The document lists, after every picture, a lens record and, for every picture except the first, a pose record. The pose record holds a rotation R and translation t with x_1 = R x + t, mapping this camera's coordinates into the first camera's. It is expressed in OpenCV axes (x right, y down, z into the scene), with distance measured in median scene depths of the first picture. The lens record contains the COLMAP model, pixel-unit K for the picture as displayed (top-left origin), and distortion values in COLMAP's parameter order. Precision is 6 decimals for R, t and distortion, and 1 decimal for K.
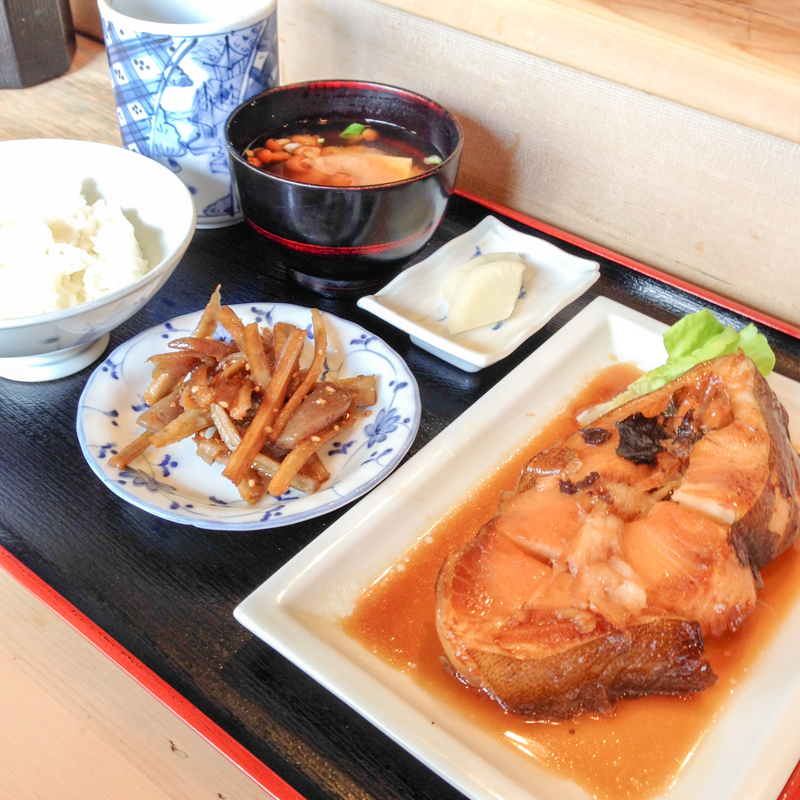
lens RADIAL K [[892.7, 0, 400.3], [0, 892.7, 399.1], [0, 0, 1]] dist [0.013193, 0.000000]
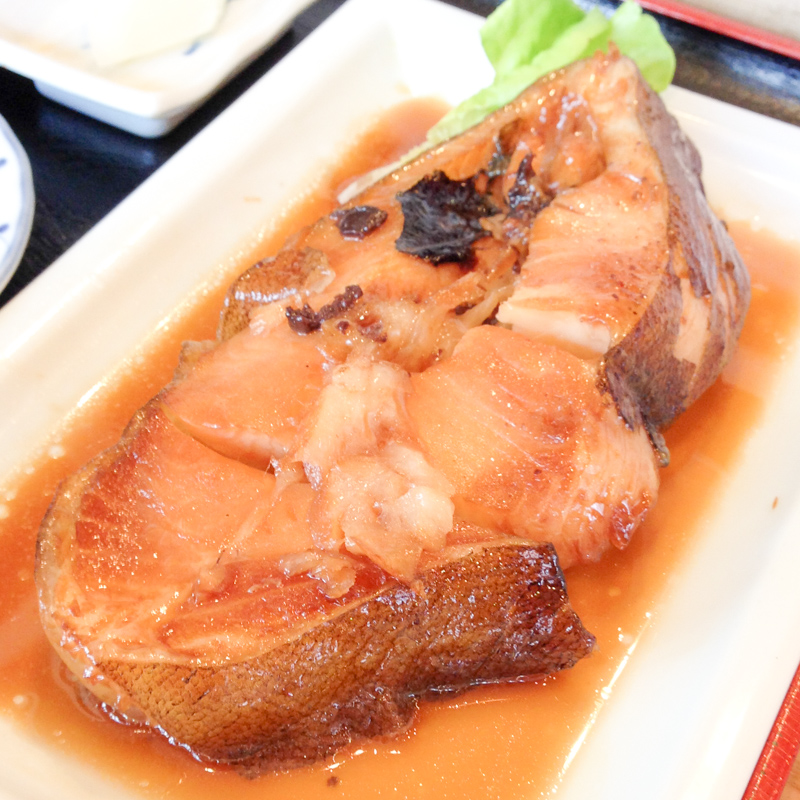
lens RADIAL K [[1197.0, 0, 399.8], [0, 1197.0, 400.6], [0, 0, 1]] dist [0.002554, 0.000000]
pose [[0.984594, -0.115709, 0.131096, 0.151990], [0.096993, 0.985228, 0.141131, 0.054144], [-0.145489, -0.126242, 0.981273, 0.312170]]
